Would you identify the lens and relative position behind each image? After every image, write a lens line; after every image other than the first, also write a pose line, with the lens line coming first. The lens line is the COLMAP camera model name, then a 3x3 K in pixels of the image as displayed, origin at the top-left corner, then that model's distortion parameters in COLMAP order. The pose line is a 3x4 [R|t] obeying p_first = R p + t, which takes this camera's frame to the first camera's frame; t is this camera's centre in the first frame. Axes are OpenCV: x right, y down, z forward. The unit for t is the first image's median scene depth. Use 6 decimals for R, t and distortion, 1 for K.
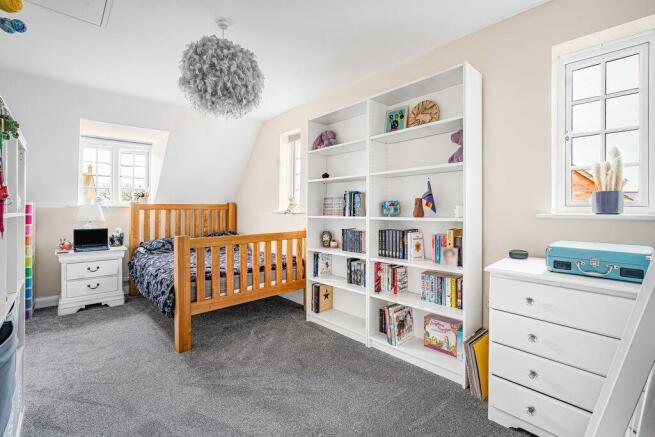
lens RADIAL K [[298.7, 0, 327.6], [0, 298.7, 214.8], [0, 0, 1]] dist [-0.006087, -0.000773]
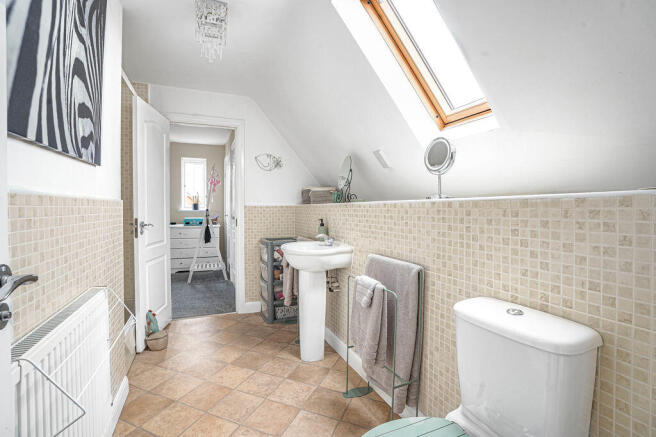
lens RADIAL K [[299.2, 0, 327.8], [0, 299.2, 214.1], [0, 0, 1]] dist [-0.006087, -0.000773]
pose [[0.328152, -0.006007, 0.944606, -1.949880], [0.005332, 0.999976, 0.004506, 0.043761], [-0.944610, 0.003558, 0.328176, -1.696836]]
